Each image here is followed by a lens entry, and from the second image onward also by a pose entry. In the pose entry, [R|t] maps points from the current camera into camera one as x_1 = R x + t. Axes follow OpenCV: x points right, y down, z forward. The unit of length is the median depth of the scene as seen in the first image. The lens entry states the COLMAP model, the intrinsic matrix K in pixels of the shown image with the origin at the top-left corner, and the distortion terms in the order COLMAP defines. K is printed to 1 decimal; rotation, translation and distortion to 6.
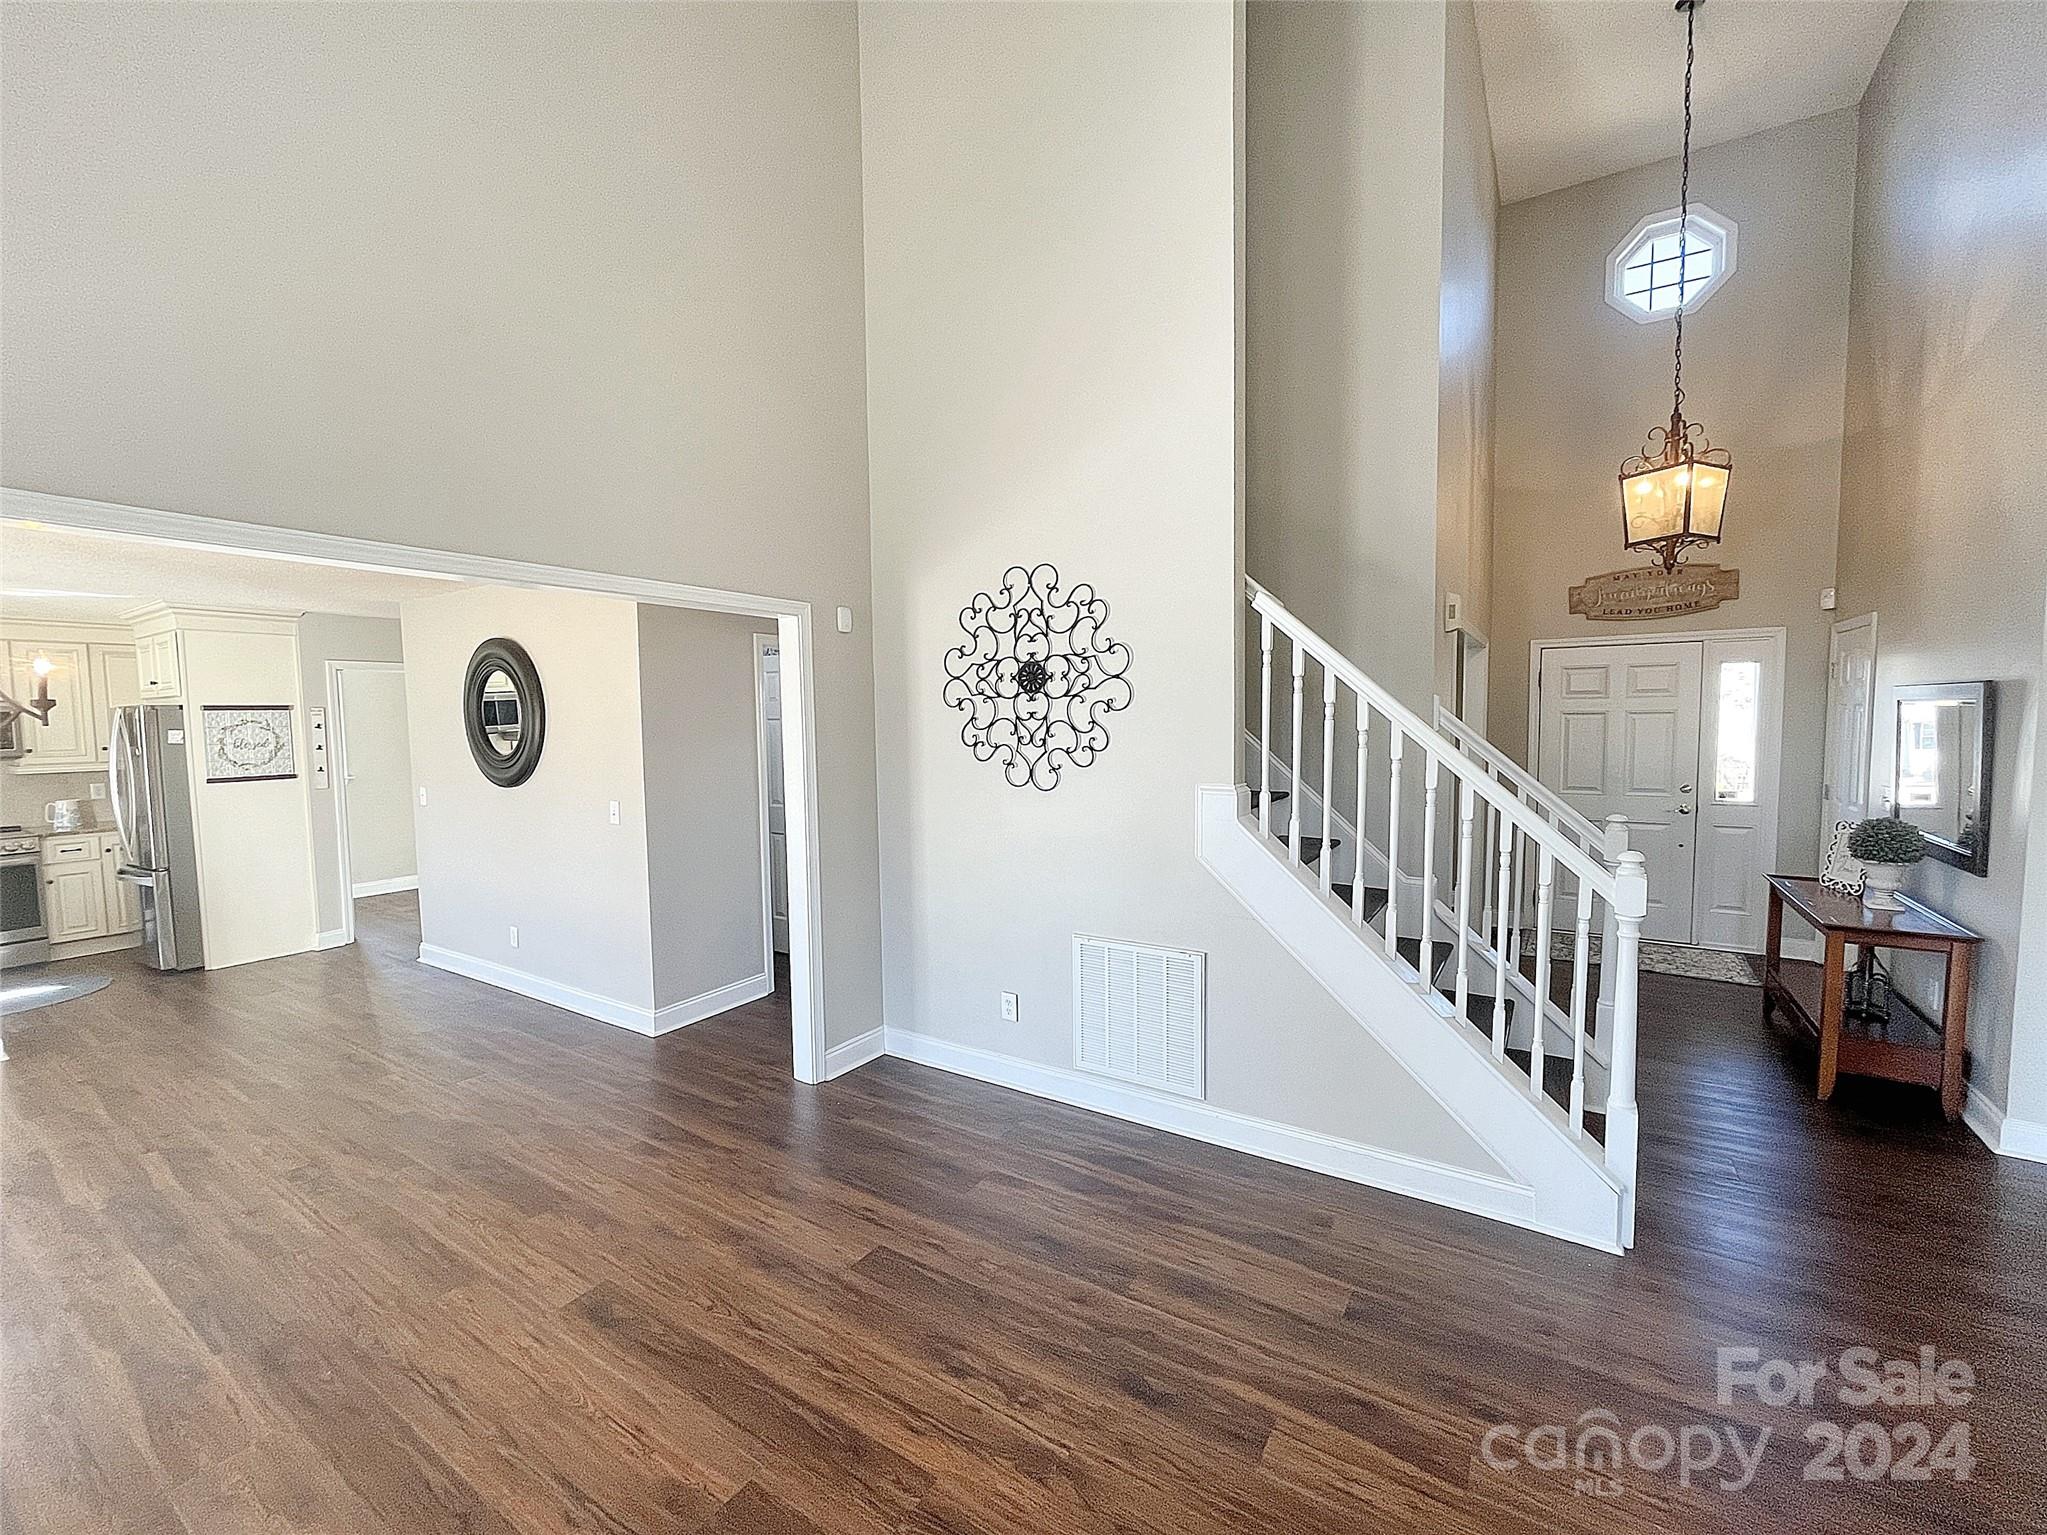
lens RADIAL K [[817.6, 0, 1023.5], [0, 817.6, 767.5], [0, 0, 1]] dist [-0.001126, -0.000146]
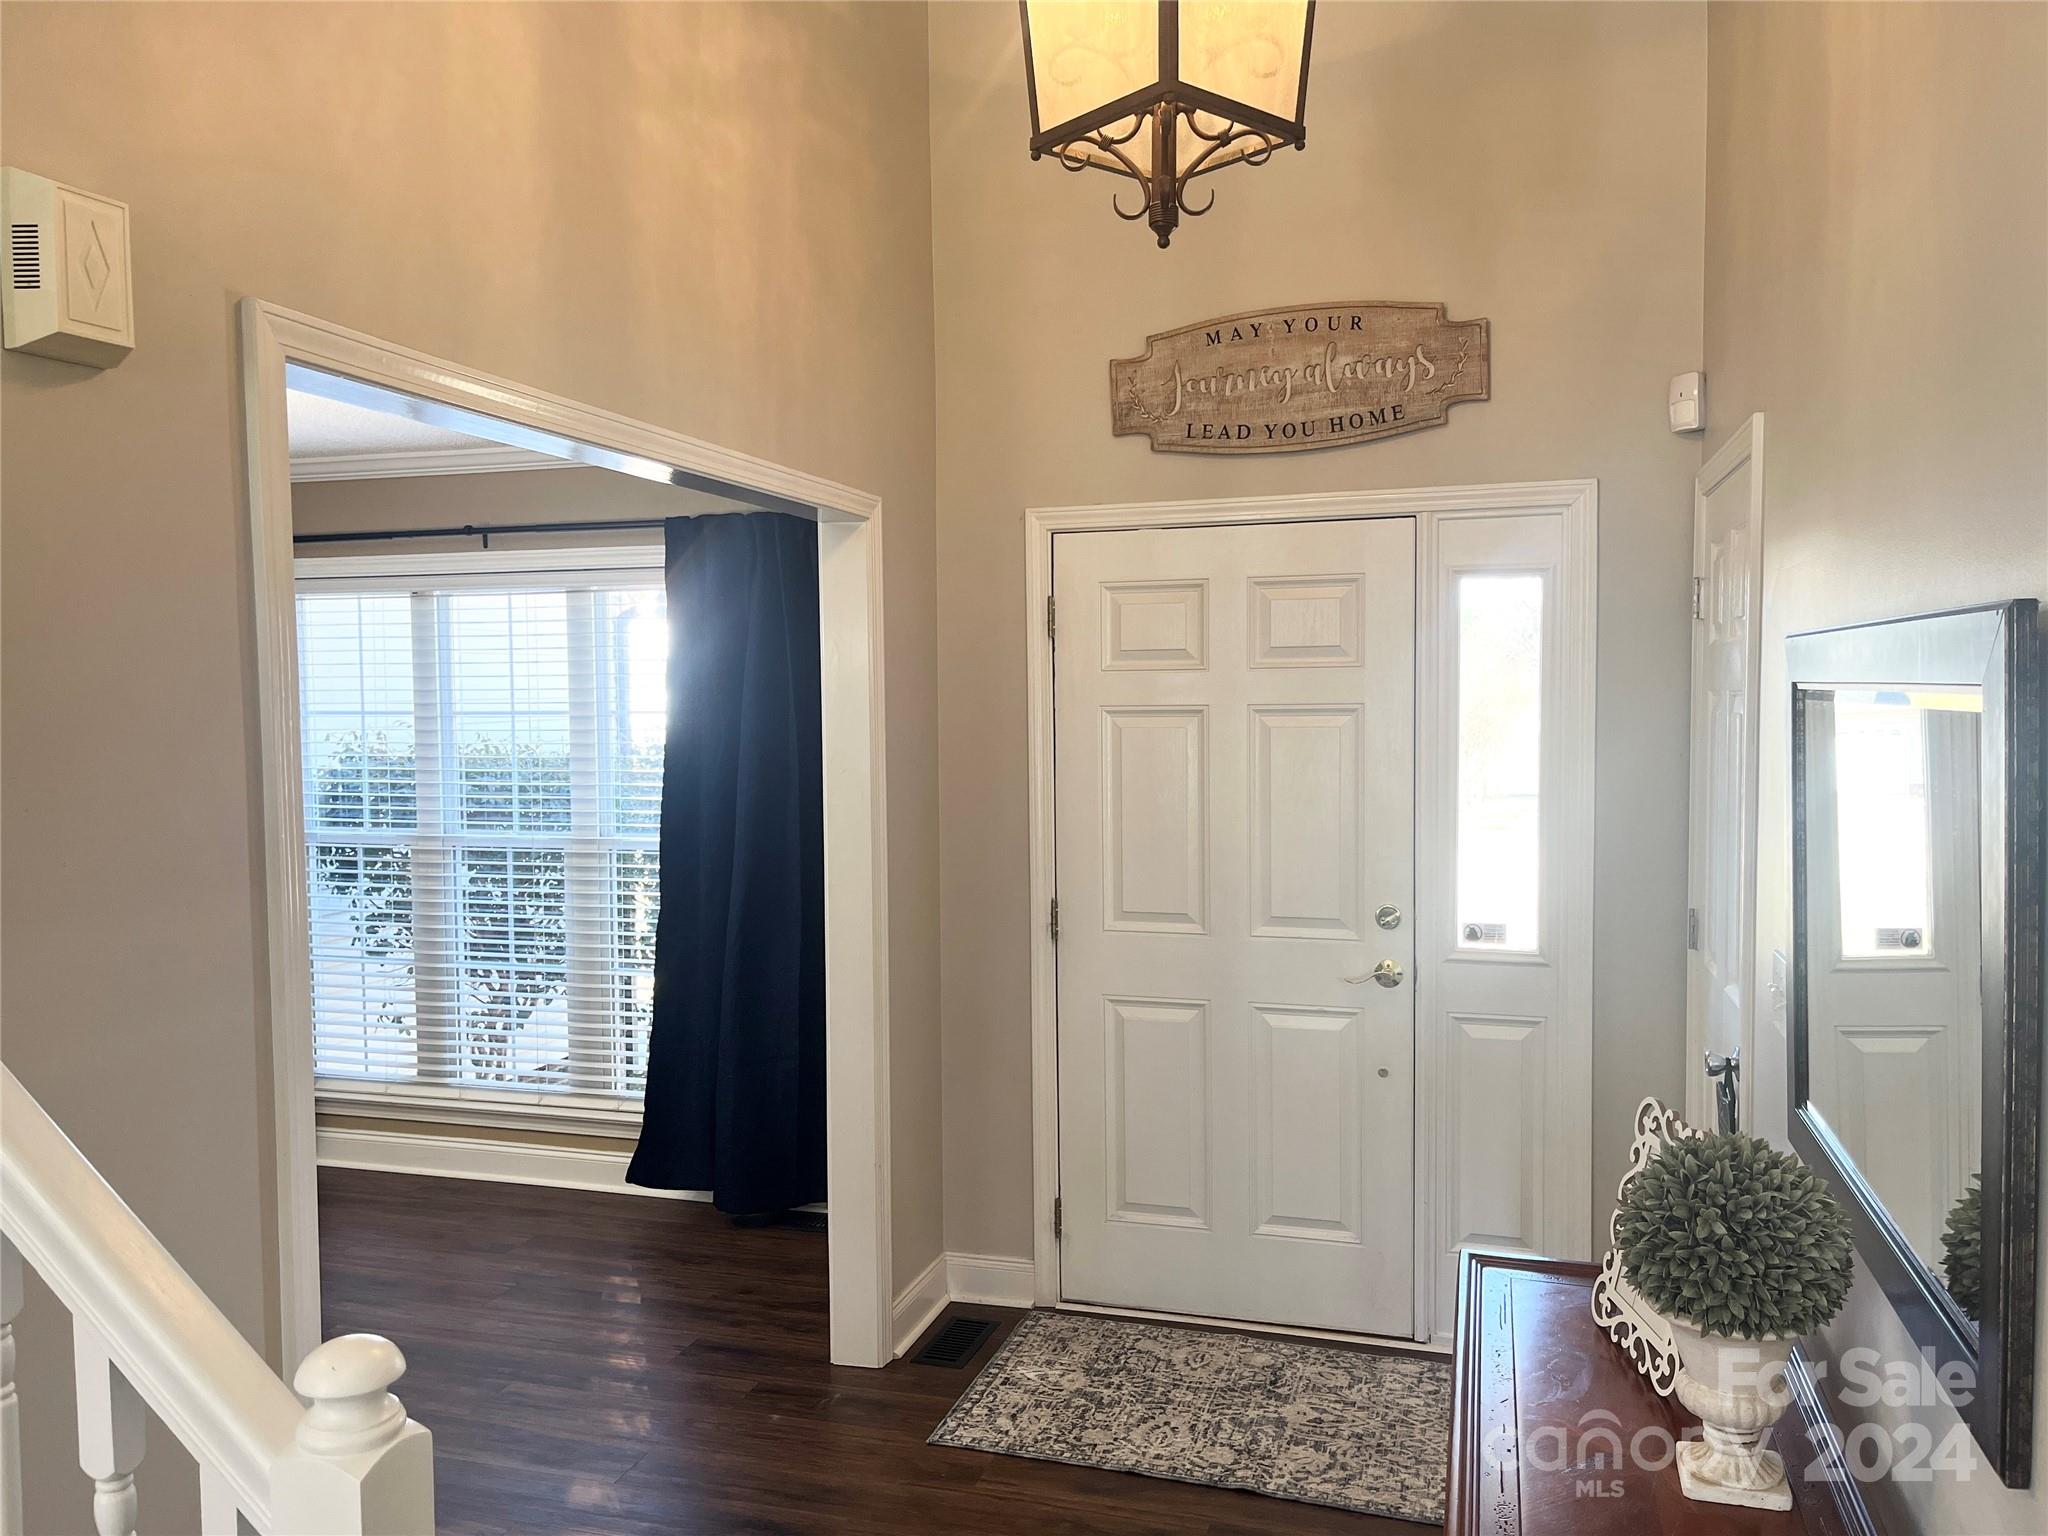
lens RADIAL K [[1511.8, 0, 1020.8], [0, 1511.8, 778.4], [0, 0, 1]] dist [0.047671, -0.003057]
pose [[0.960692, -0.015744, 0.277168, 0.517245], [0.017560, 0.999838, -0.004072, -0.040920], [-0.277059, 0.008779, 0.960813, 0.433887]]
